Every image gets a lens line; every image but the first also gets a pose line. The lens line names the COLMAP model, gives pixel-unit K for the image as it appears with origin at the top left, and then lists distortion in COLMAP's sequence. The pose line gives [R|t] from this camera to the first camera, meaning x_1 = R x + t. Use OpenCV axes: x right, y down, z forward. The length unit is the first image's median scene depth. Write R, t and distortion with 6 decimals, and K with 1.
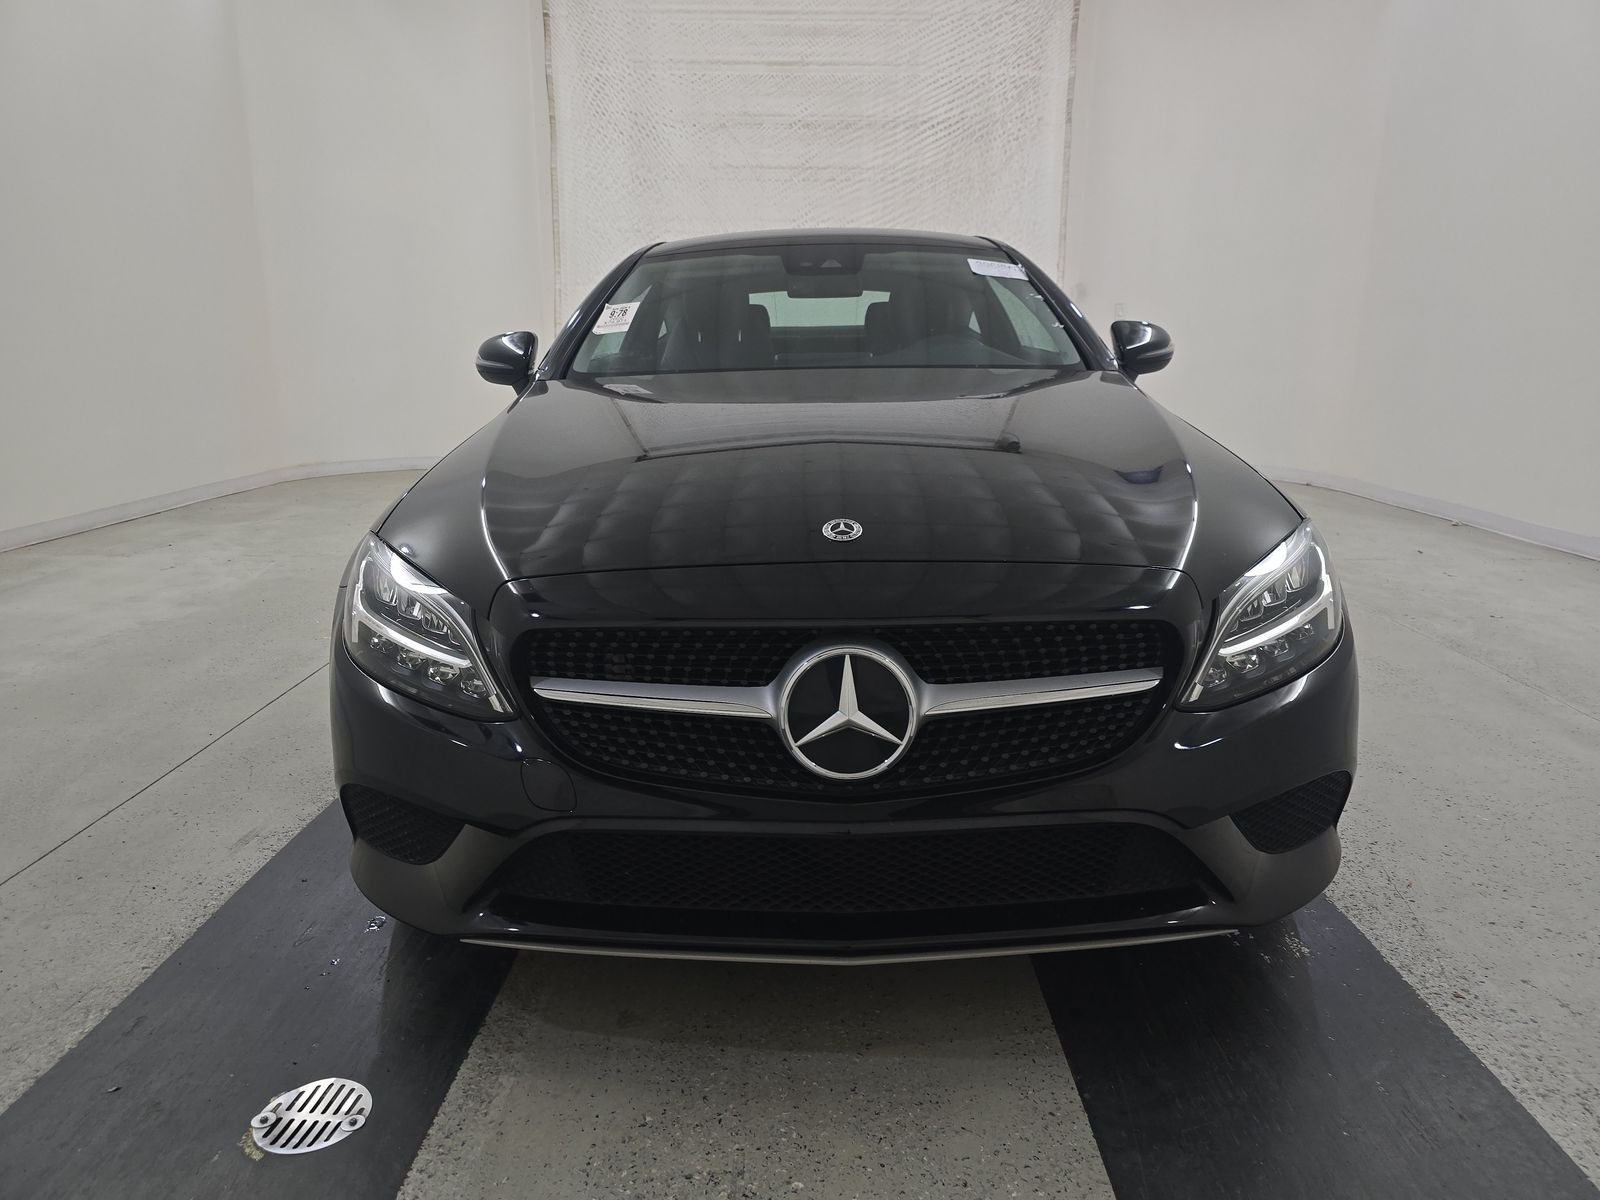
lens RADIAL K [[1058.1, 0, 799.0], [0, 1058.1, 602.1], [0, 0, 1]] dist [0.035703, -0.023661]
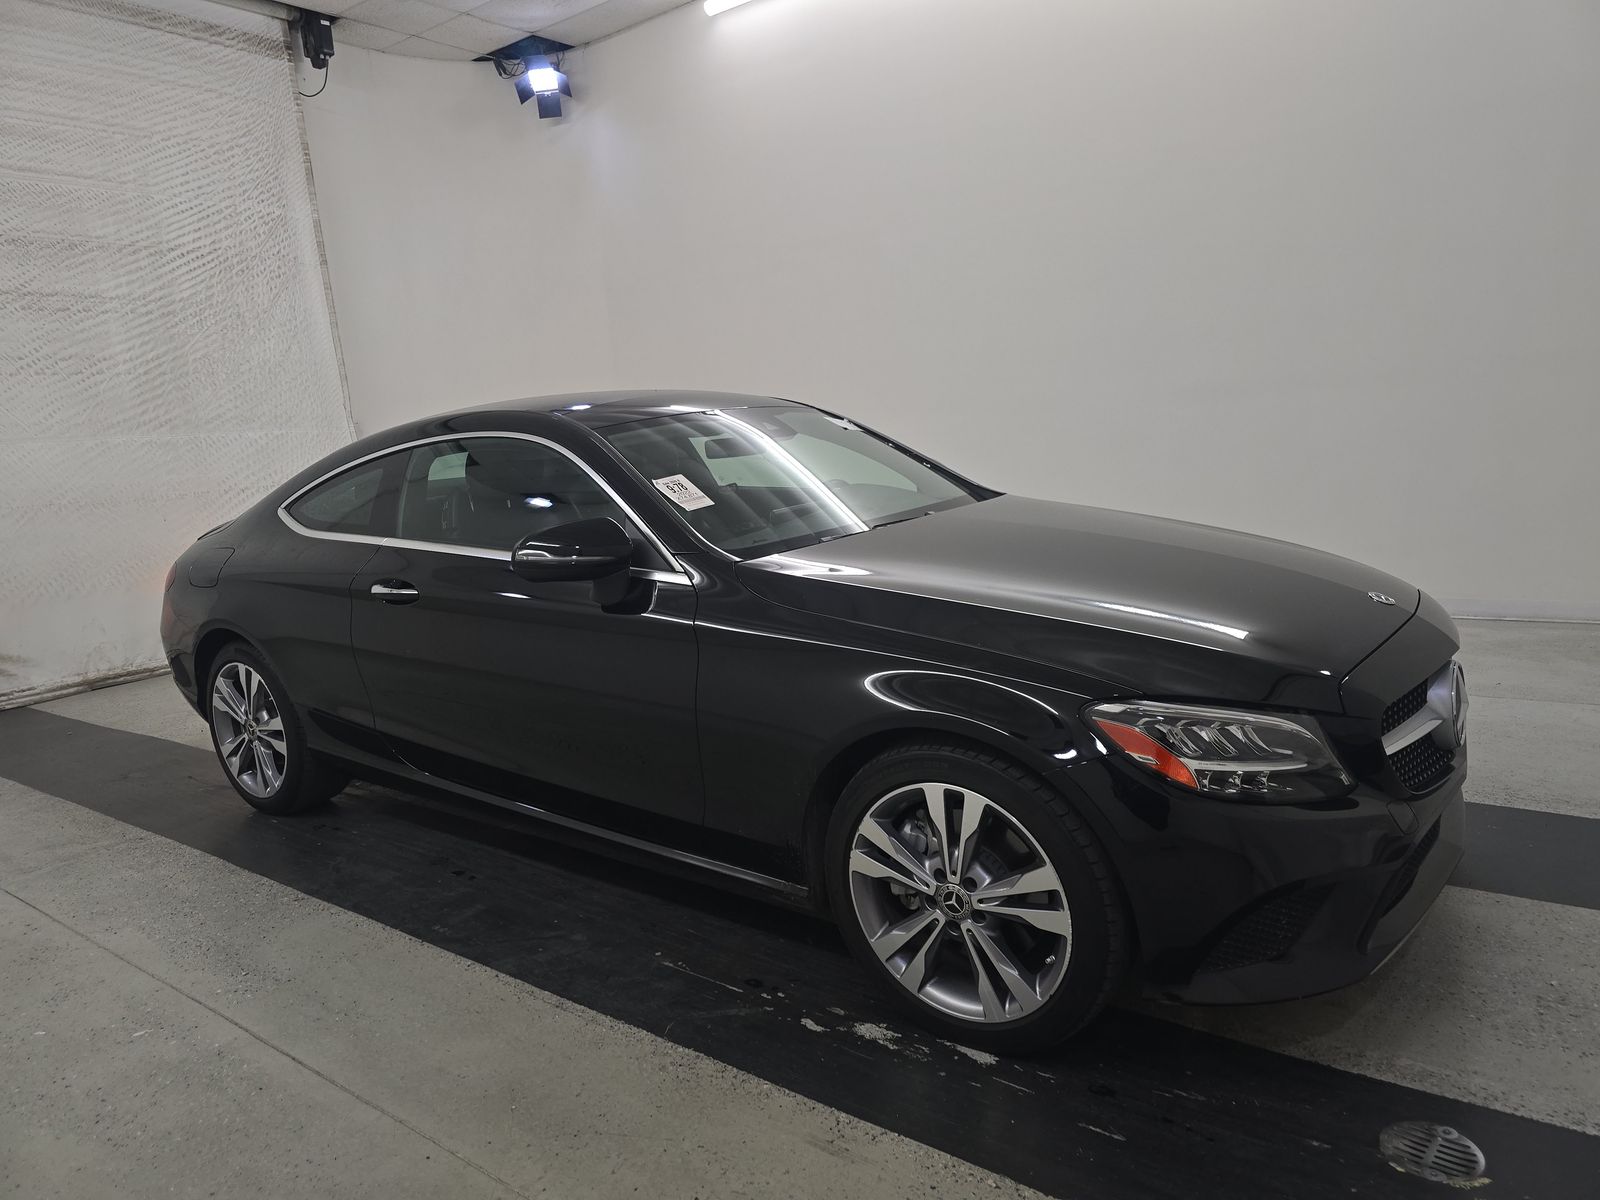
lens RADIAL K [[1058.1, 0, 800.0], [0, 1058.1, 600.7], [0, 0, 1]] dist [0.035703, -0.023661]
pose [[0.597674, -0.173265, 0.782793, -0.309034], [0.257306, 0.966173, 0.017397, -0.057180], [-0.759328, 0.191020, 0.622039, 0.121948]]
